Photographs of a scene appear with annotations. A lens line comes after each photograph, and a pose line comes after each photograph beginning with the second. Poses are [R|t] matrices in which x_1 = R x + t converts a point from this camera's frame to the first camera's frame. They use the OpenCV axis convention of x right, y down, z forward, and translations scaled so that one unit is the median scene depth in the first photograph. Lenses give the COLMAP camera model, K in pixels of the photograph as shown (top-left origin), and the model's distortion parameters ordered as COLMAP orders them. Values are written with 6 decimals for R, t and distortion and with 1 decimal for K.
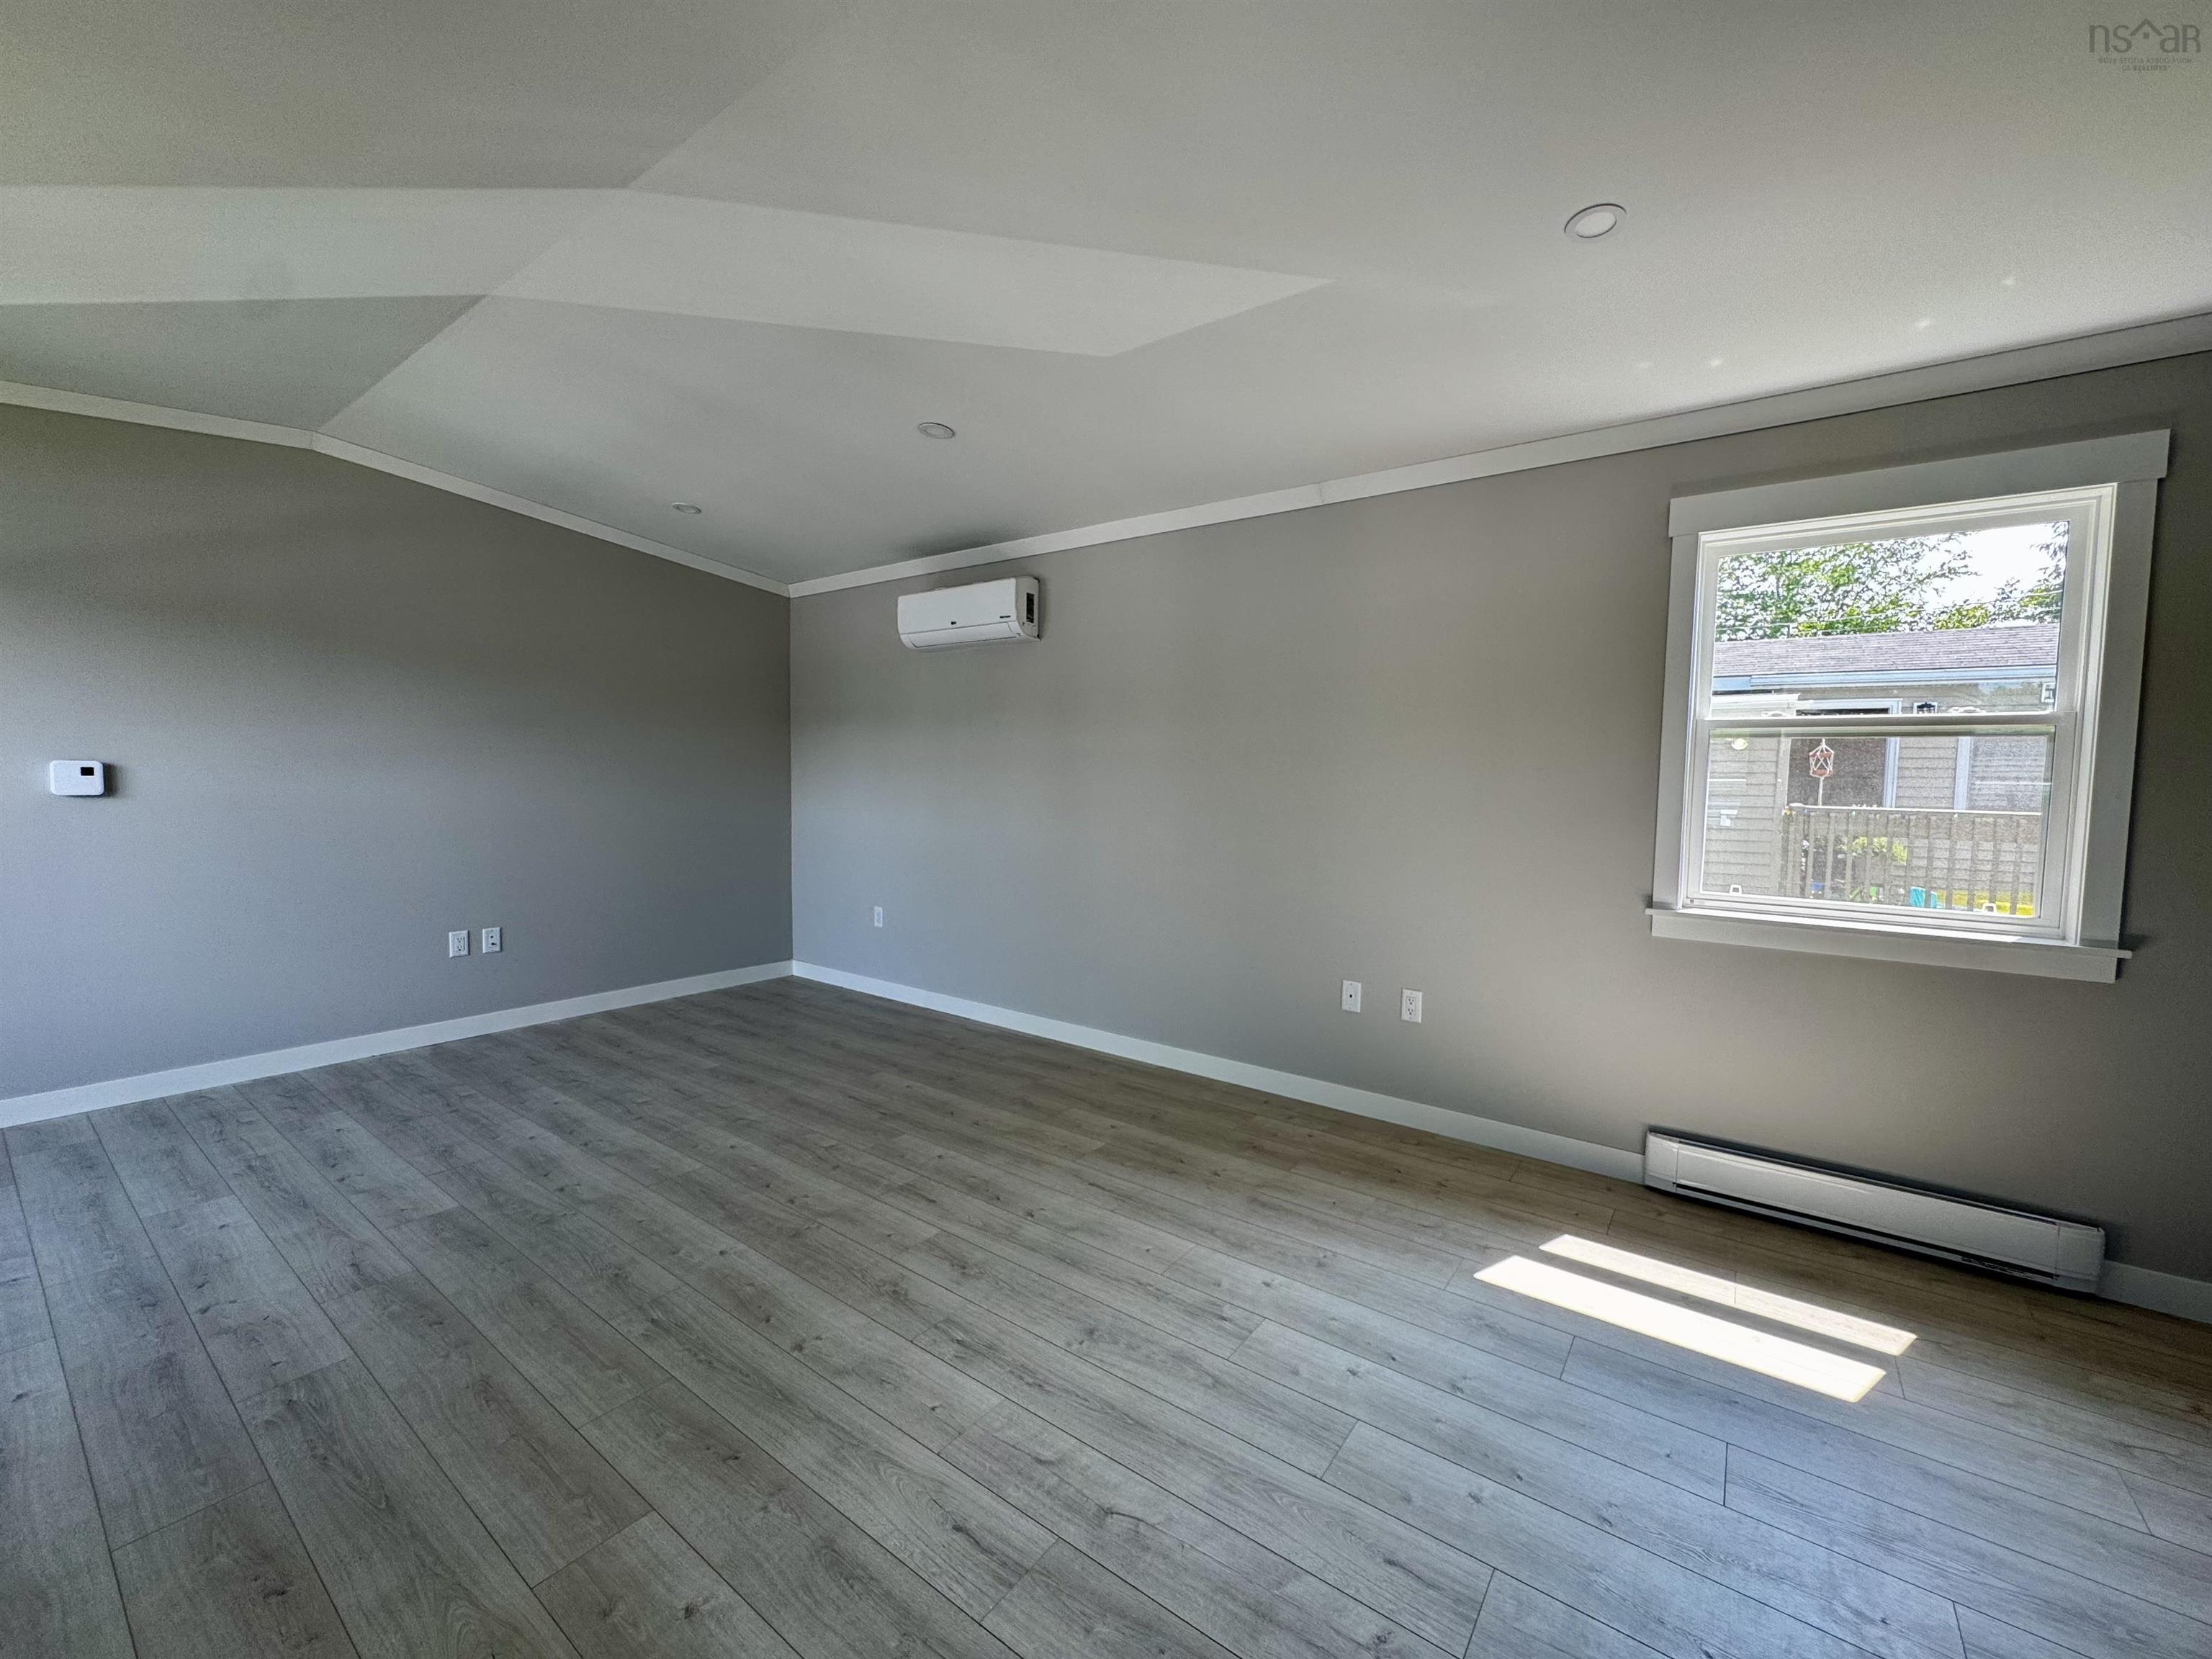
lens RADIAL K [[880.6, 0, 1104.7], [0, 880.6, 830.1], [0, 0, 1]] dist [-0.004203, 0.000399]
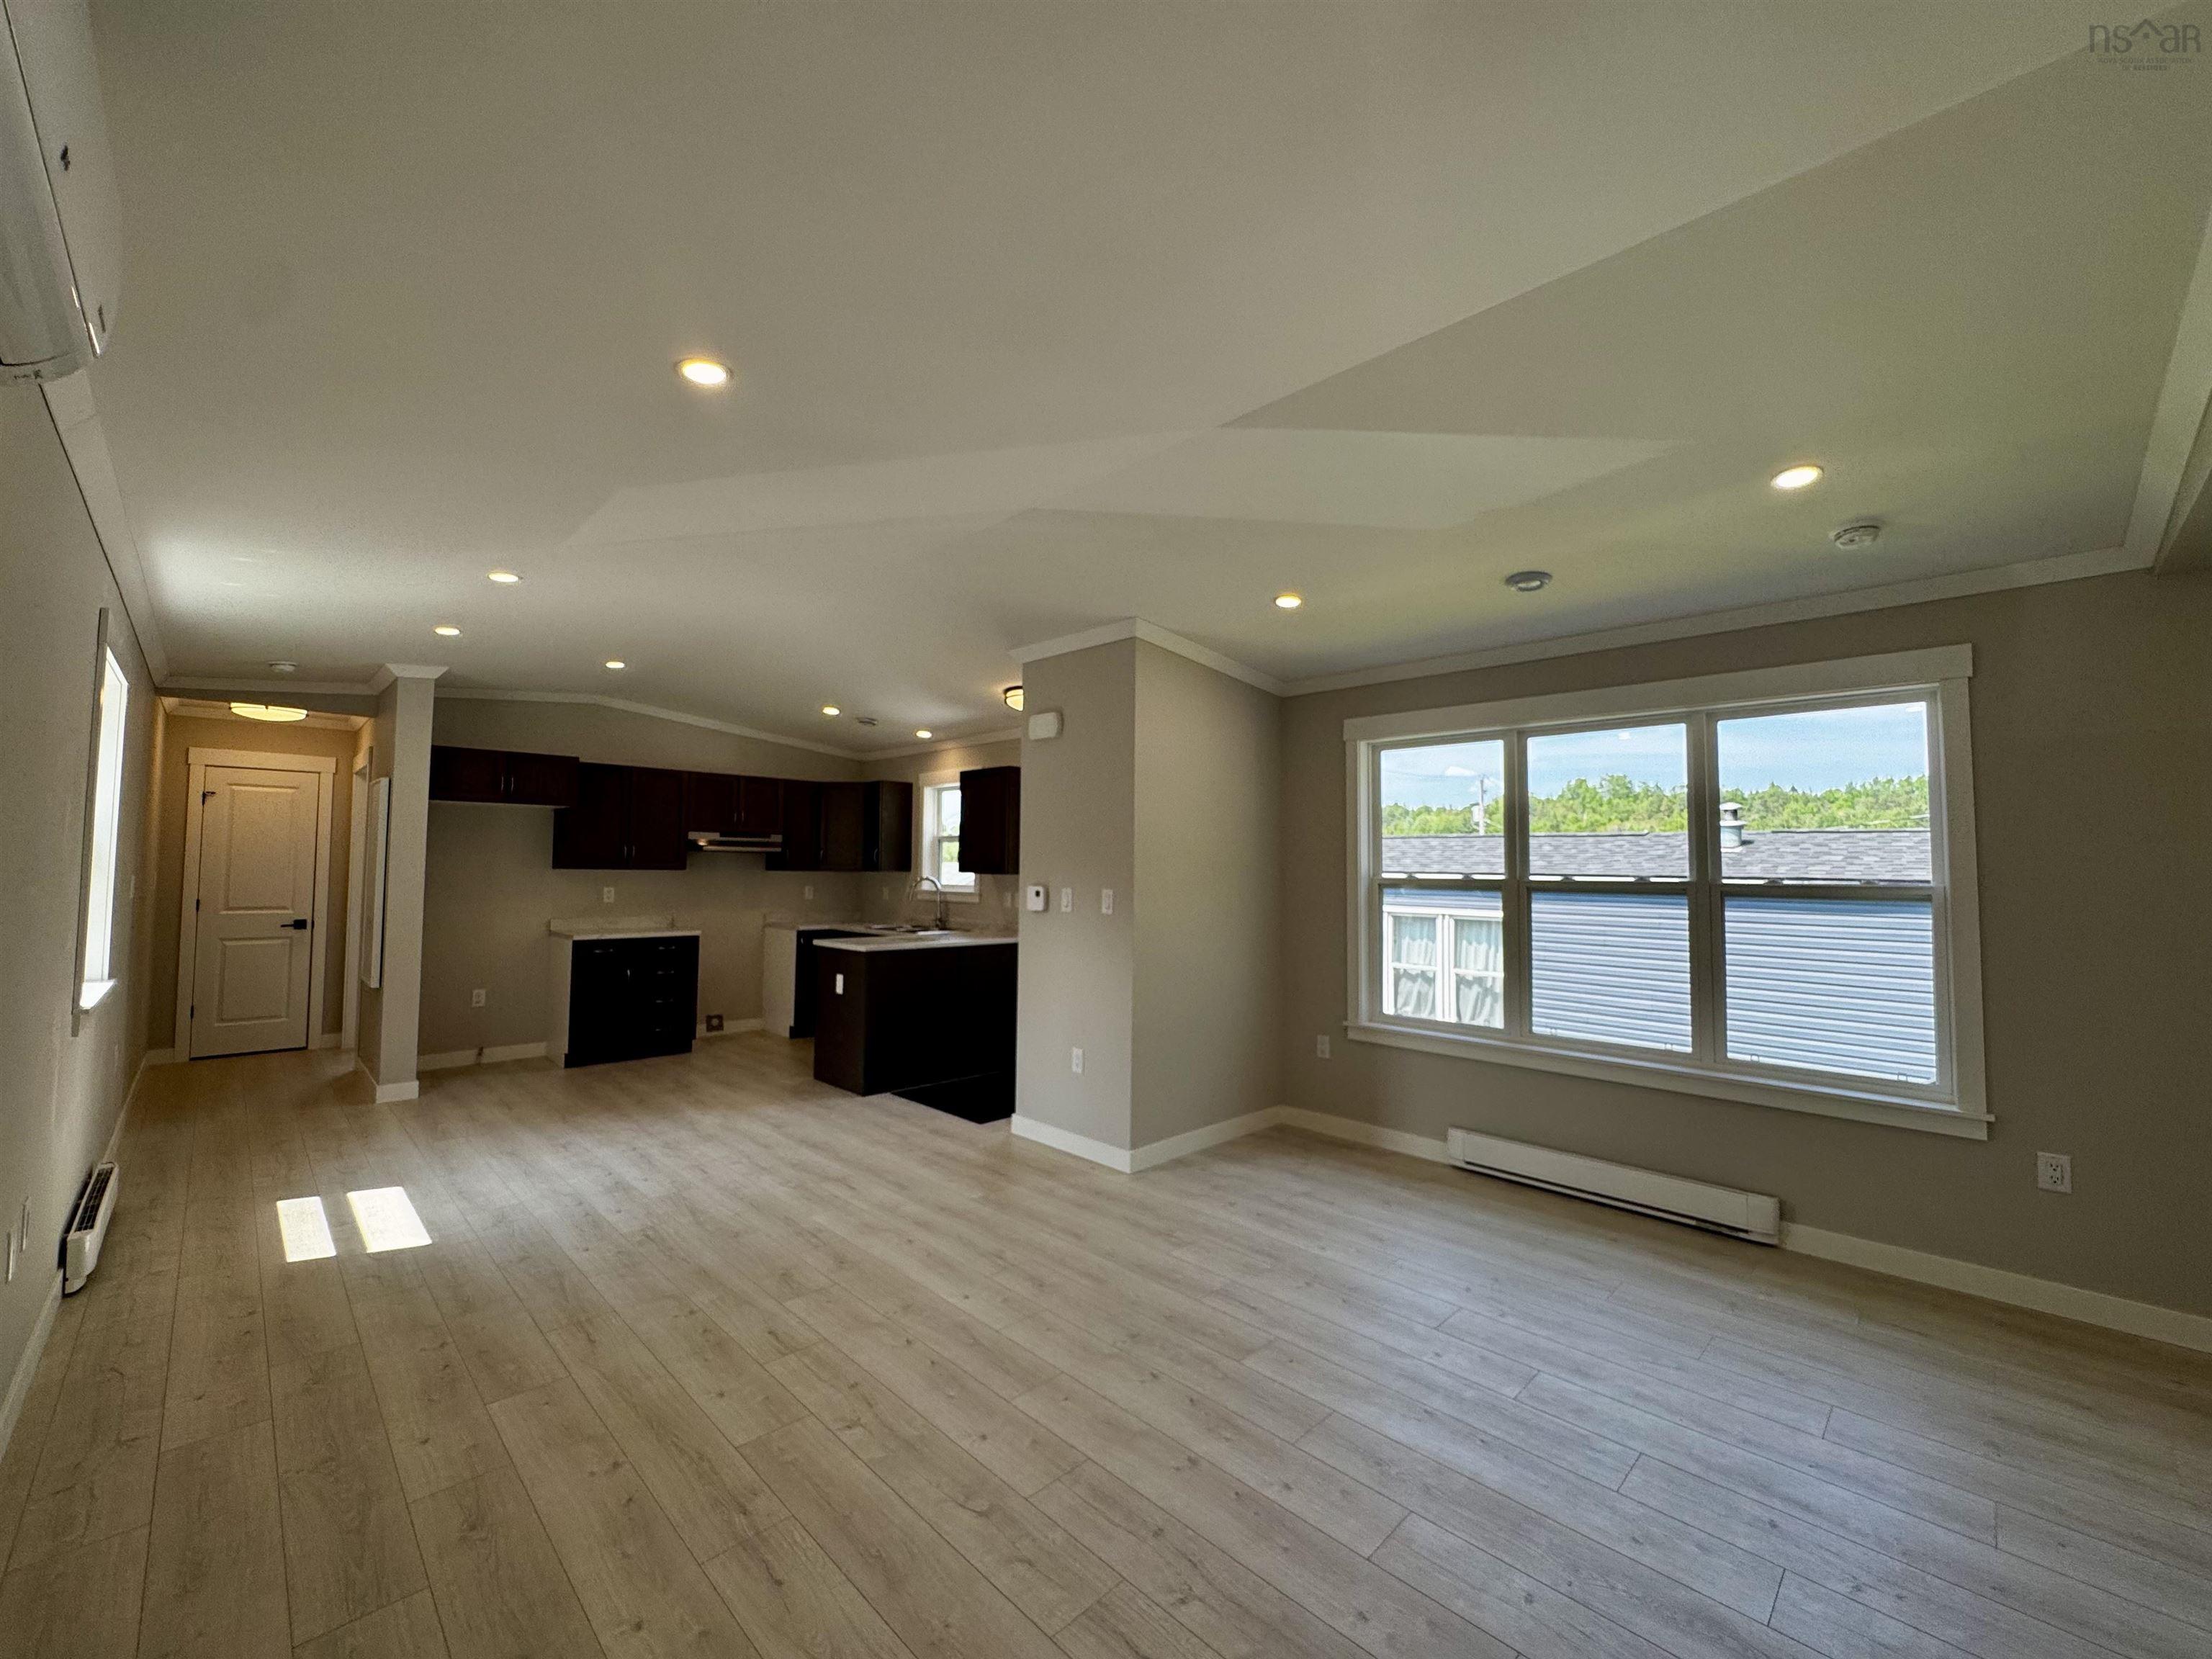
lens RADIAL K [[887.2, 0, 1102.3], [0, 887.2, 827.0], [0, 0, 1]] dist [-0.004838, -0.000293]
pose [[-0.987532, -0.021468, 0.155947, -0.645866], [-0.019347, 0.999699, 0.015111, -0.148085], [-0.156224, 0.011906, -0.987650, 1.757371]]
